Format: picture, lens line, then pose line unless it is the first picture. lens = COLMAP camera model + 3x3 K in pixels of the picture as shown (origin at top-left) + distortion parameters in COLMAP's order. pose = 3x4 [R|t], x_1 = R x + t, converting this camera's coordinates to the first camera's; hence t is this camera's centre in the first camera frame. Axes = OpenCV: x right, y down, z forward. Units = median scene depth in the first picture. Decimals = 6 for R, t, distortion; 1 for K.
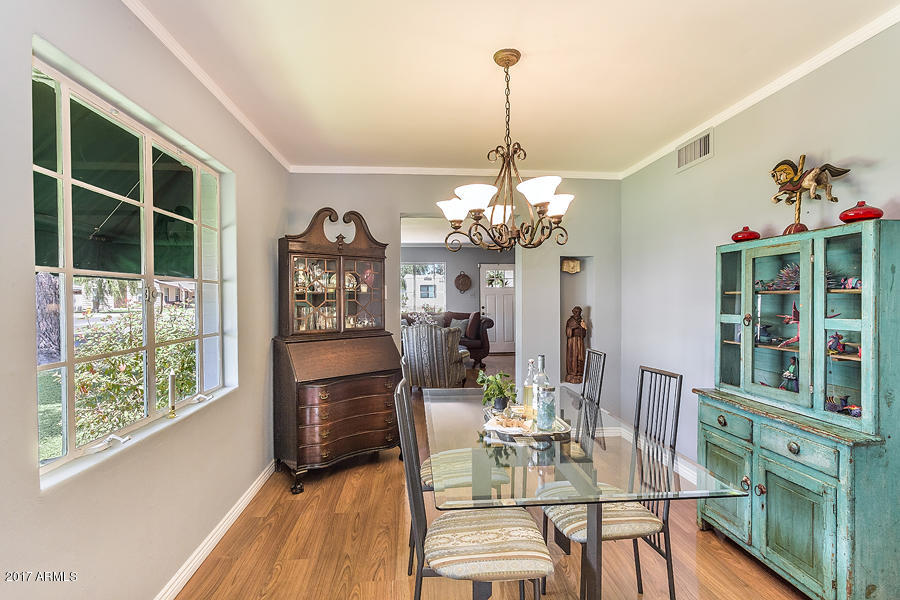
lens RADIAL K [[432.5, 0, 449.1], [0, 432.5, 303.3], [0, 0, 1]] dist [0.000006, 0.000859]
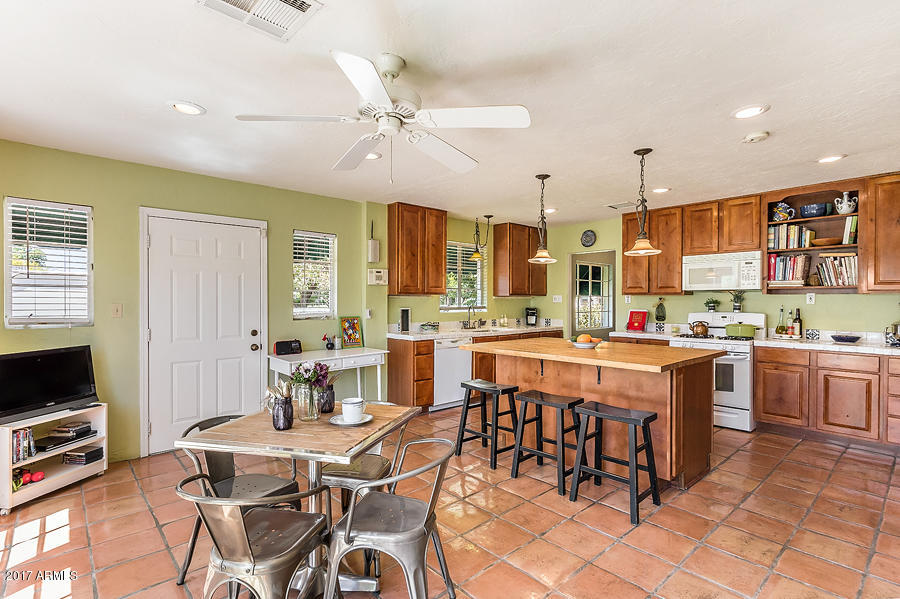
lens RADIAL K [[432.5, 0, 449.1], [0, 432.5, 302.8], [0, 0, 1]] dist [0.000006, 0.000859]
pose [[0.603129, 0.008798, -0.797596, 1.952191], [-0.017690, 0.999841, -0.002348, 0.043647], [0.797448, 0.015525, 0.603188, -2.800564]]
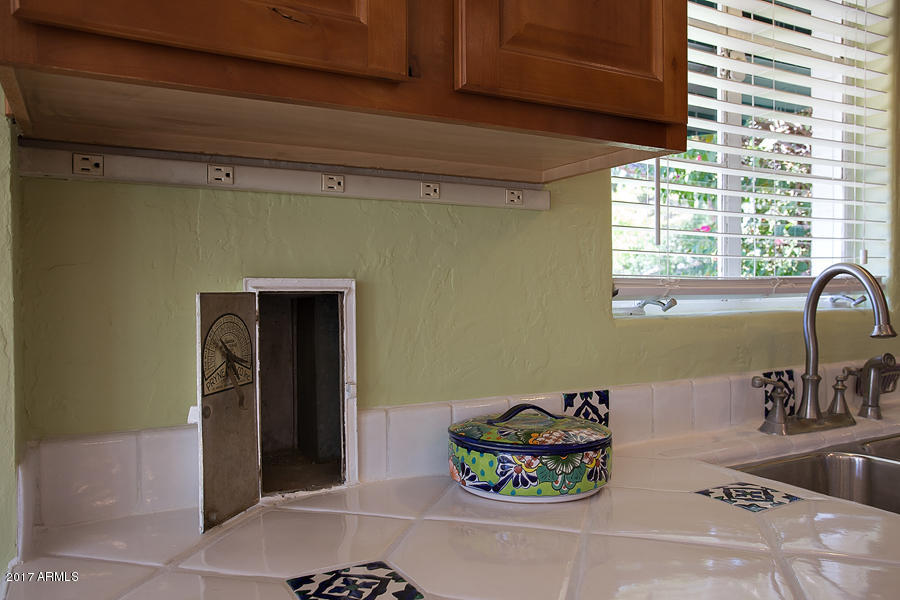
lens RADIAL K [[685.7, 0, 450.0], [0, 685.7, 300.0], [0, 0, 1]] dist [-0.000006, -0.000040]
pose [[0.399347, 0.009050, -0.916755, 0.083454], [-0.007881, 0.999948, 0.006438, 0.085058], [0.916766, 0.004654, 0.399397, -1.465248]]
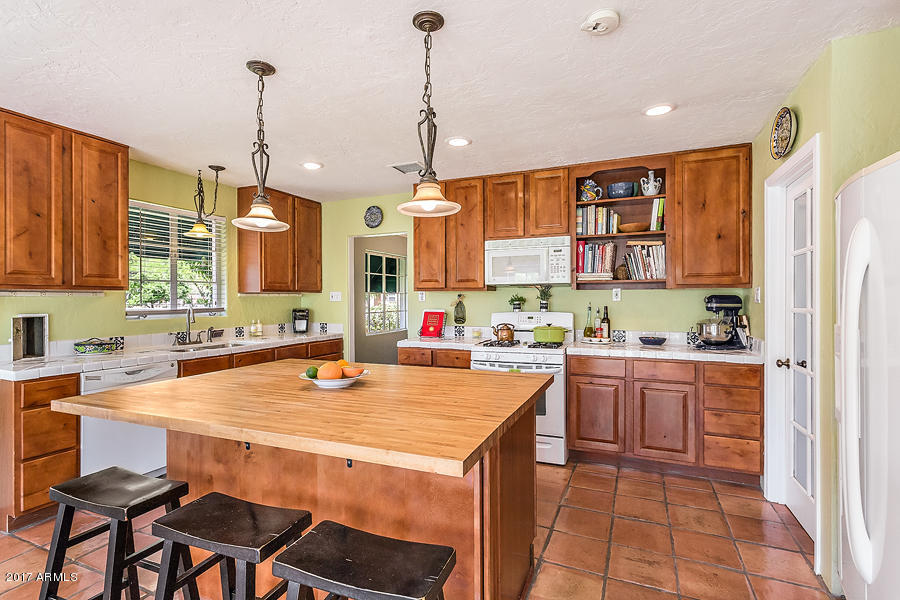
lens RADIAL K [[432.5, 0, 449.1], [0, 432.5, 303.3], [0, 0, 1]] dist [0.000006, 0.000859]
pose [[0.881278, 0.004447, -0.472577, 1.543869], [-0.006466, 0.999976, -0.002648, 0.032057], [0.472553, 0.005389, 0.881286, -1.998259]]
